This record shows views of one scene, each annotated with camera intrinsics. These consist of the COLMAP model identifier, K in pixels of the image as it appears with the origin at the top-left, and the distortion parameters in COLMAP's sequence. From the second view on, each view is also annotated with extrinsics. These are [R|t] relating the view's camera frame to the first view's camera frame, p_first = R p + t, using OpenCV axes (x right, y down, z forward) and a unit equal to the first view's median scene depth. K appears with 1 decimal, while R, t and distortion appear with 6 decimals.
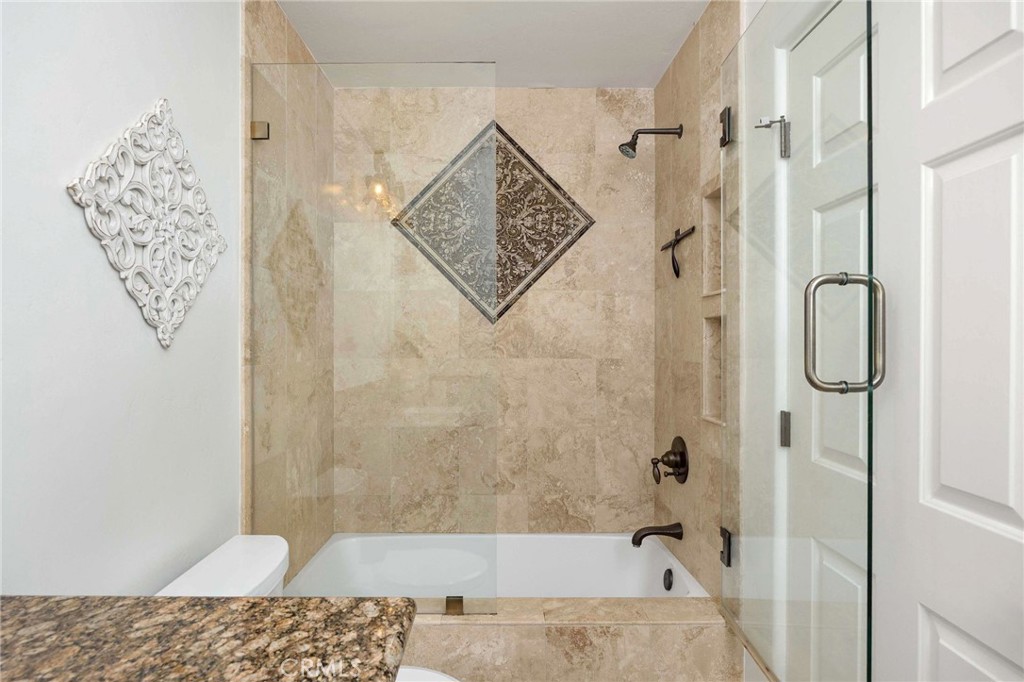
lens RADIAL K [[528.9, 0, 516.7], [0, 528.9, 341.4], [0, 0, 1]] dist [-0.002358, -0.000292]
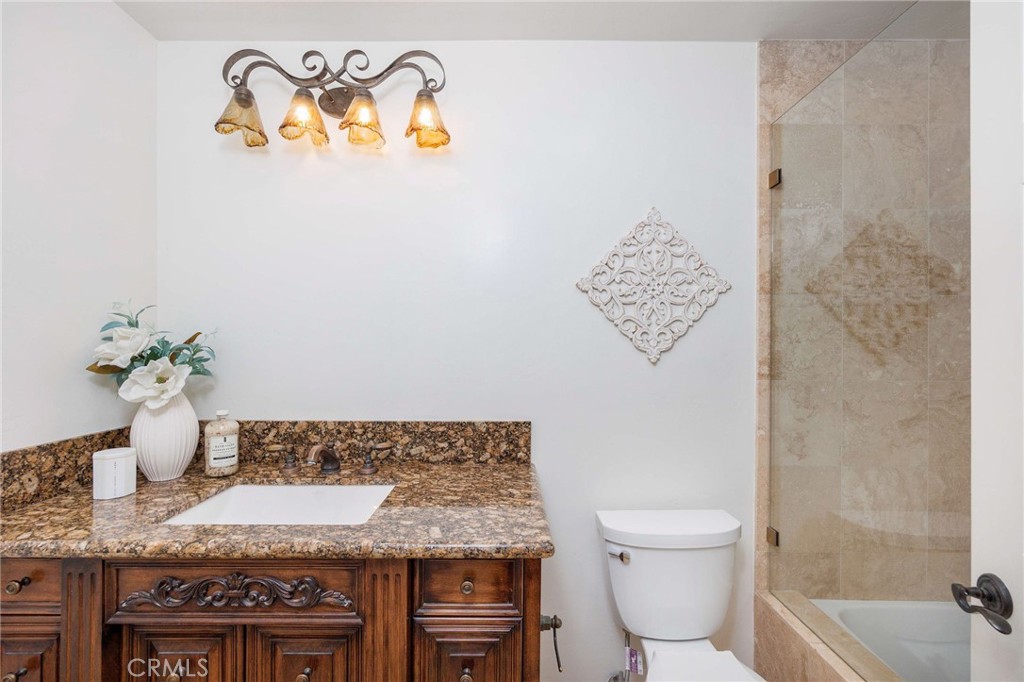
lens RADIAL K [[459.8, 0, 517.9], [0, 459.8, 341.1], [0, 0, 1]] dist [-0.002836, -0.000574]
pose [[-0.001107, -0.000271, -0.999999, 0.764522], [-0.002313, 0.999997, -0.000269, -0.058418], [0.999997, 0.002313, -0.001108, 0.636371]]
